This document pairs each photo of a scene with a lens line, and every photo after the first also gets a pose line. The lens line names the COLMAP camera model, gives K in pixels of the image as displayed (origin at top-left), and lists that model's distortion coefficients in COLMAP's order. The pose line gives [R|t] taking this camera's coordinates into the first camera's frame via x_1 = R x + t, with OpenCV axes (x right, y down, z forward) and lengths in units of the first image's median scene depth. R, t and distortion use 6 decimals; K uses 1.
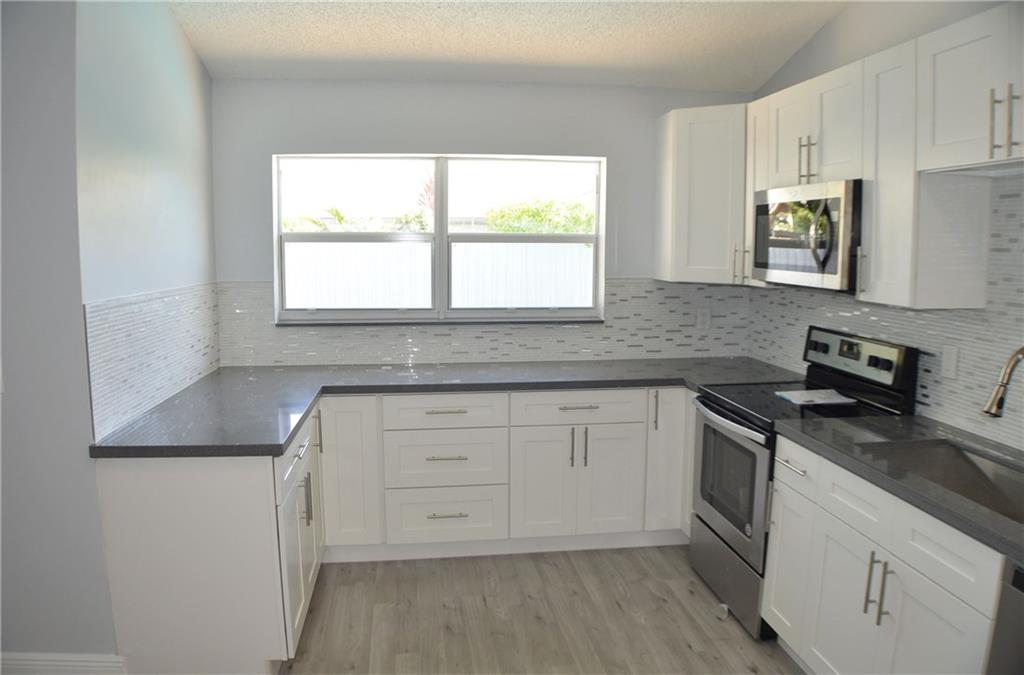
lens RADIAL K [[726.6, 0, 512.0], [0, 726.6, 337.5], [0, 0, 1]] dist [-0.136607, -0.000907]
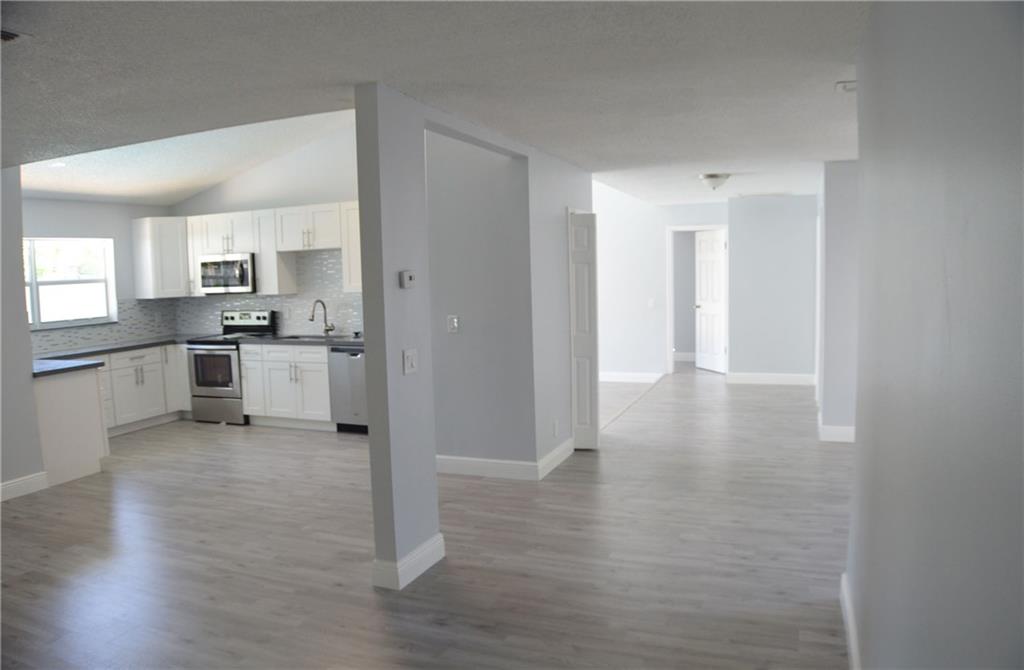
lens RADIAL K [[734.4, 0, 512.1], [0, 734.4, 322.5], [0, 0, 1]] dist [-0.178109, 0.054917]
pose [[0.484267, -0.086520, 0.870632, -1.248076], [0.145069, 0.989265, 0.017618, 0.126467], [-0.862810, 0.117769, 0.491619, -1.060346]]
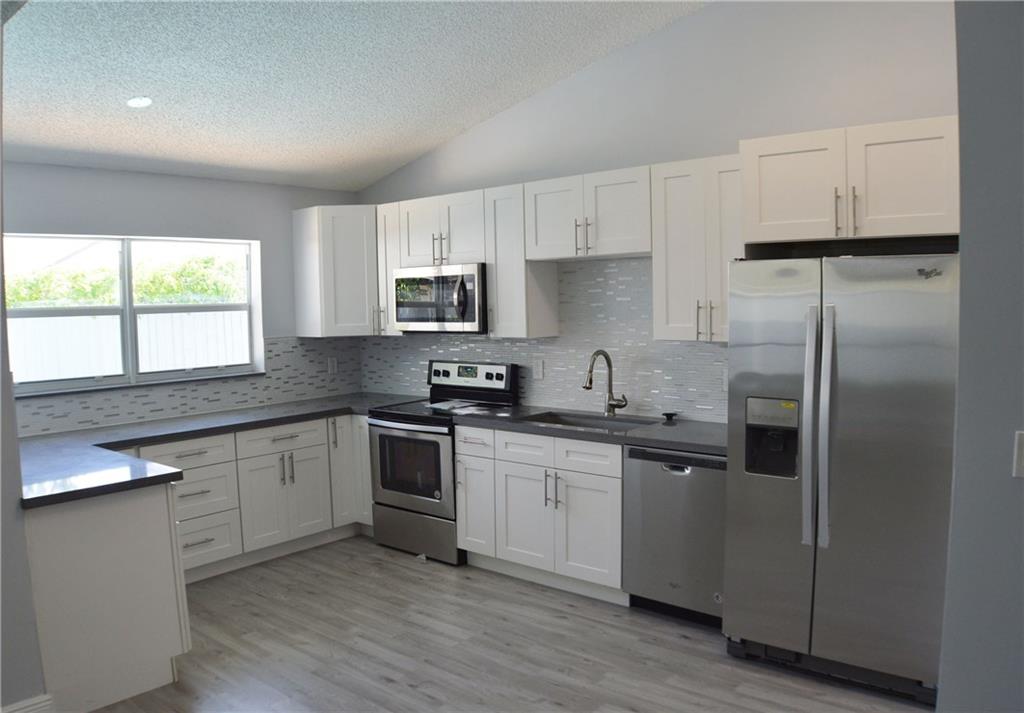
lens RADIAL K [[771.3, 0, 492.8], [0, 771.3, 360.5], [0, 0, 1]] dist [-0.175413, 0.000595]
pose [[0.741657, -0.071071, 0.667004, -0.553462], [0.110908, 0.993678, -0.017441, 0.026765], [-0.661547, 0.086911, 0.744850, -0.267704]]
